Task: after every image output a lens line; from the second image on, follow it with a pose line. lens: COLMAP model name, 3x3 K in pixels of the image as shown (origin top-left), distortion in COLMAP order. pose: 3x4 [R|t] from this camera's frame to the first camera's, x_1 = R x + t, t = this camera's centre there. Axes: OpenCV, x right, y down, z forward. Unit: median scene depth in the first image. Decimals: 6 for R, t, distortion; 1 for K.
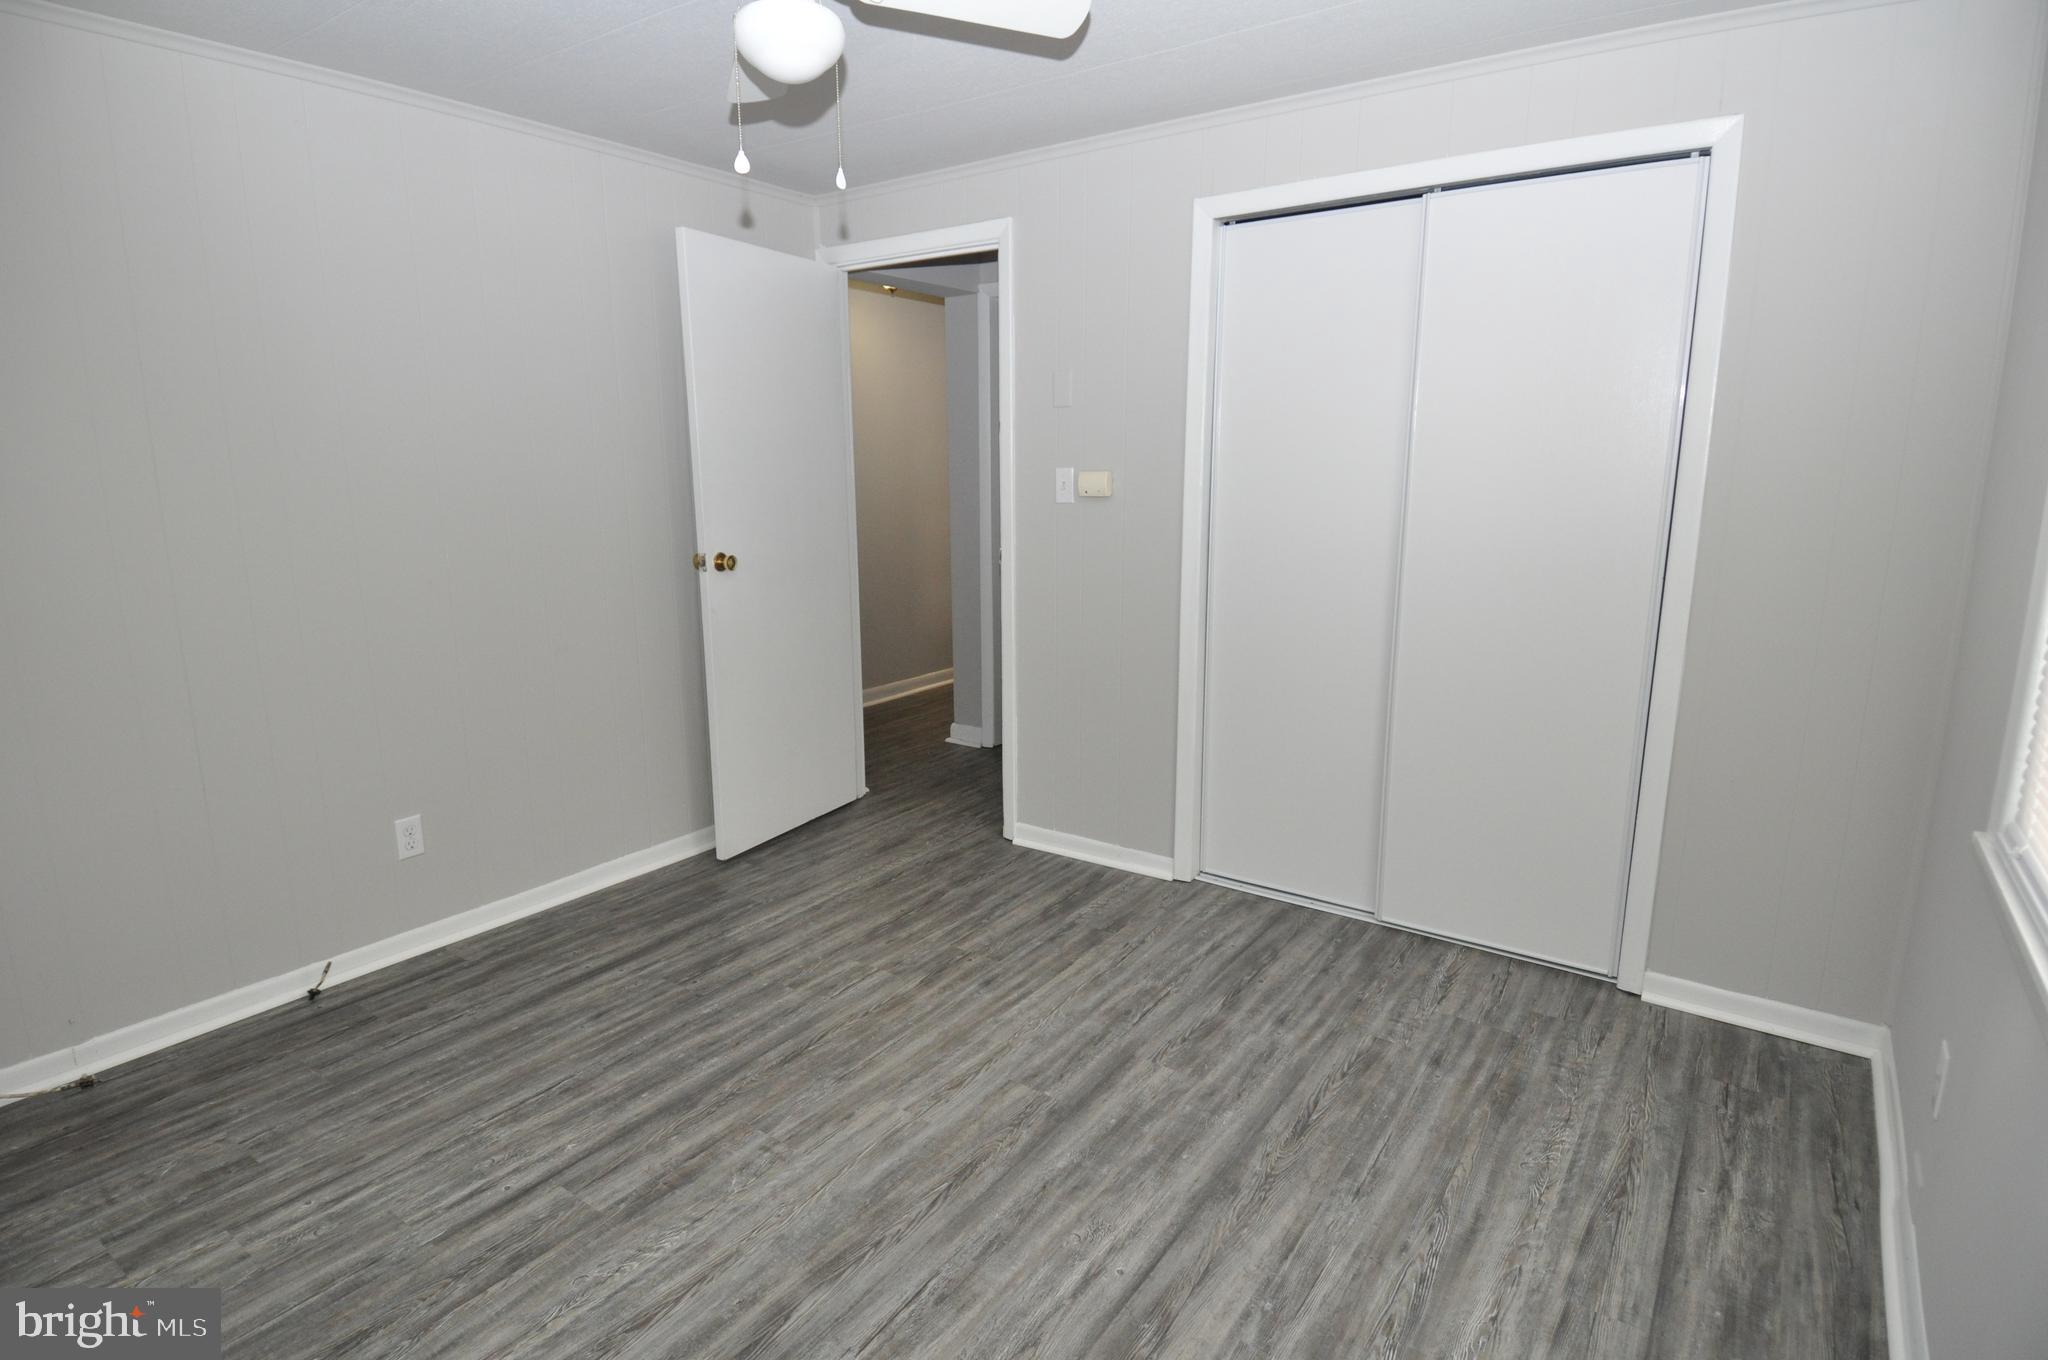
lens RADIAL K [[1058.9, 0, 1008.8], [0, 1058.9, 676.5], [0, 0, 1]] dist [0.050307, -0.054717]
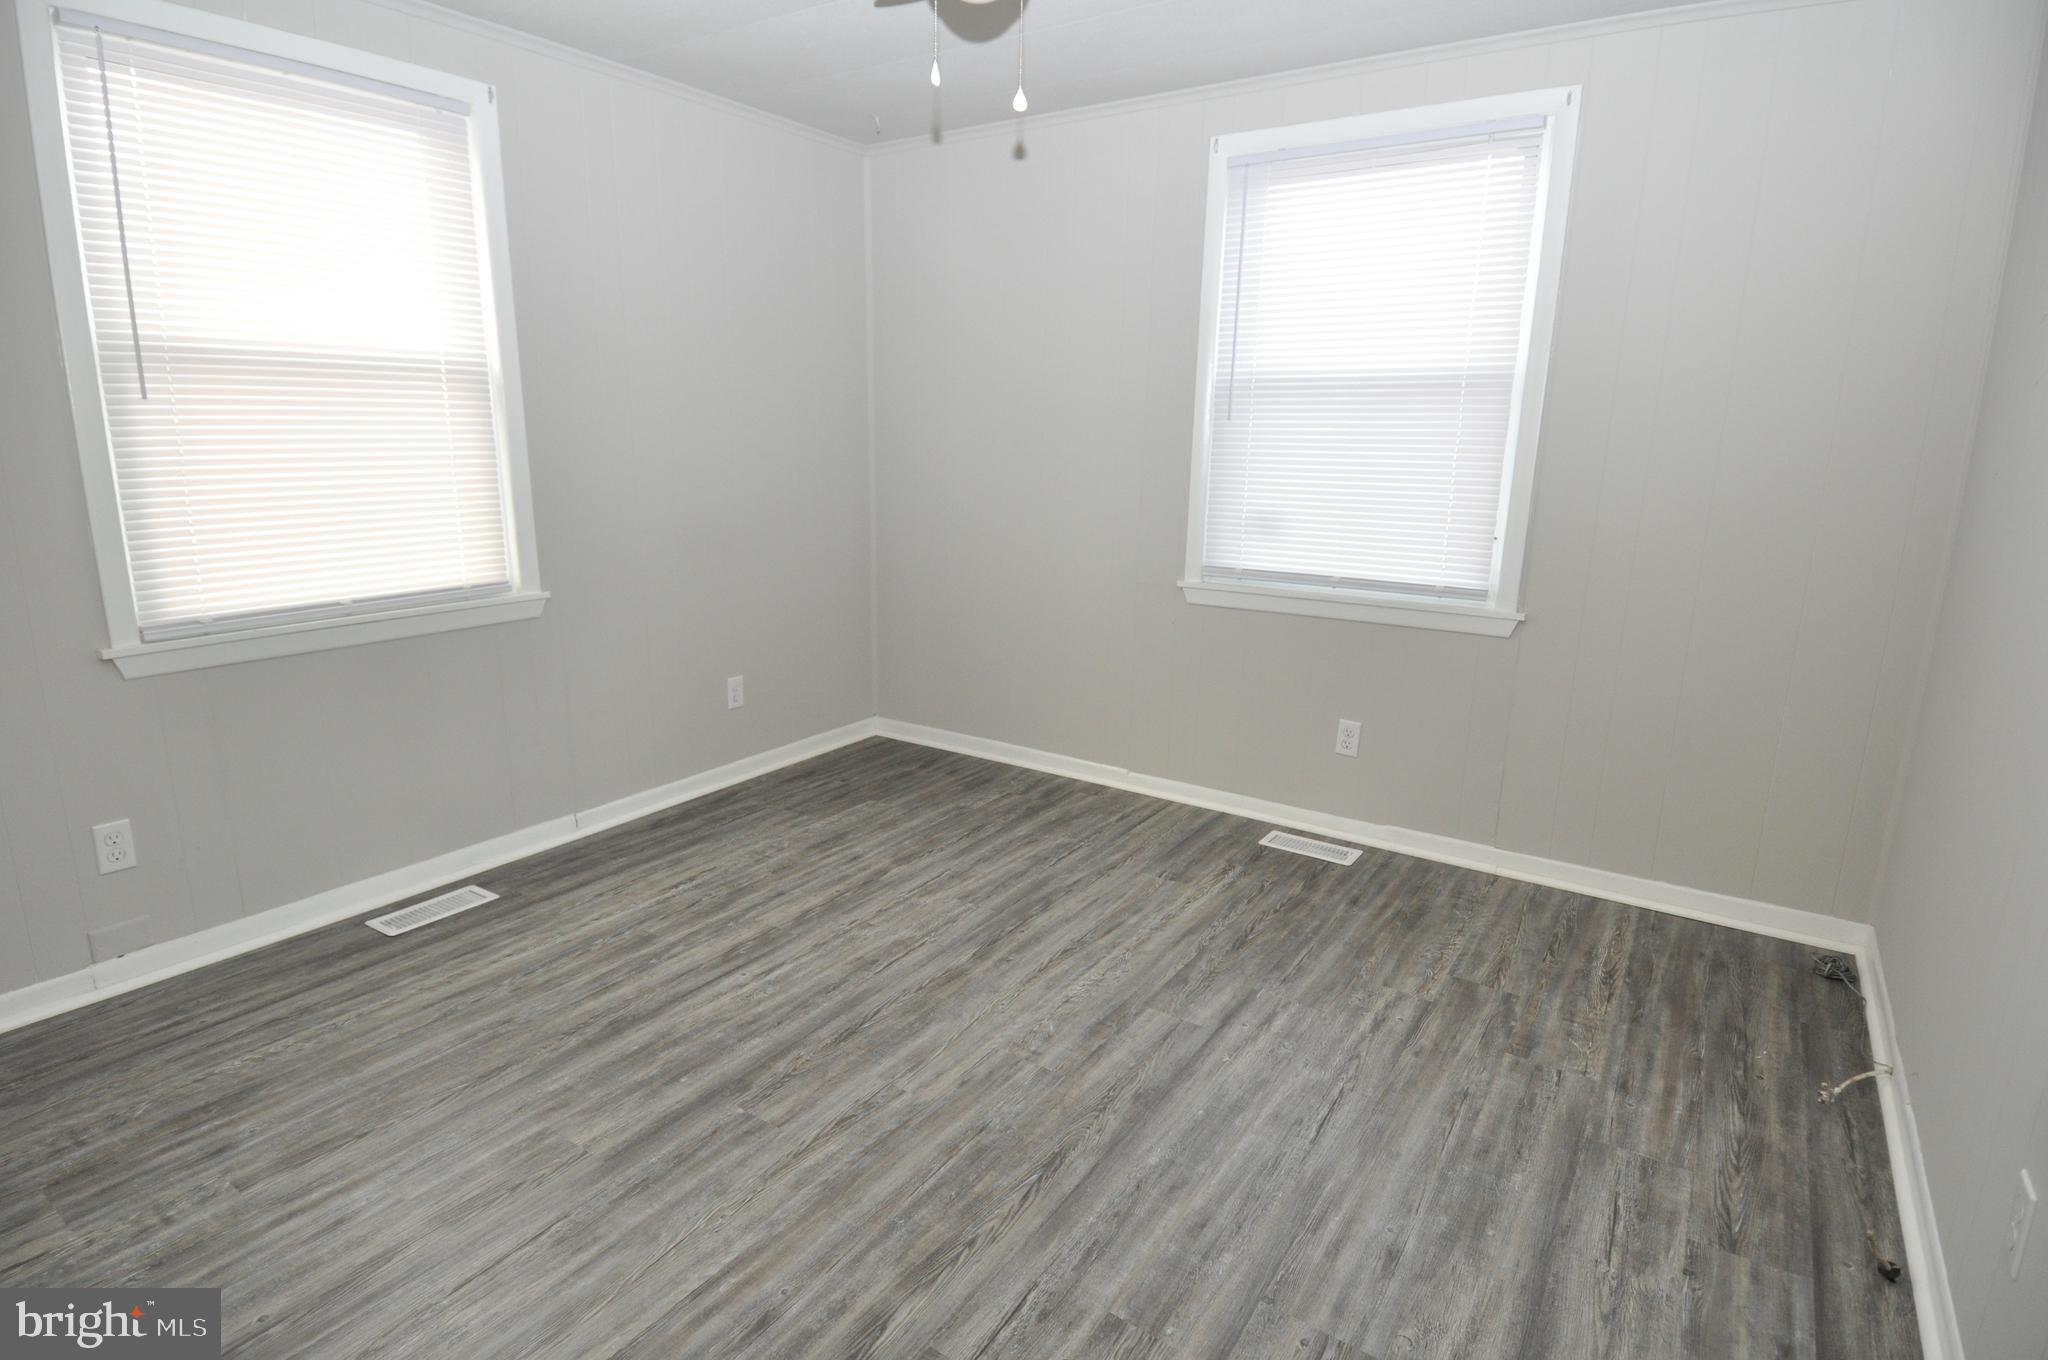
lens RADIAL K [[1058.9, 0, 1008.8], [0, 1058.9, 676.5], [0, 0, 1]] dist [0.050307, -0.054717]
pose [[-0.999574, -0.005357, -0.028675, -0.163941], [-0.016779, 0.909696, 0.414936, -0.313014], [0.023863, 0.415241, -0.909399, 1.736797]]
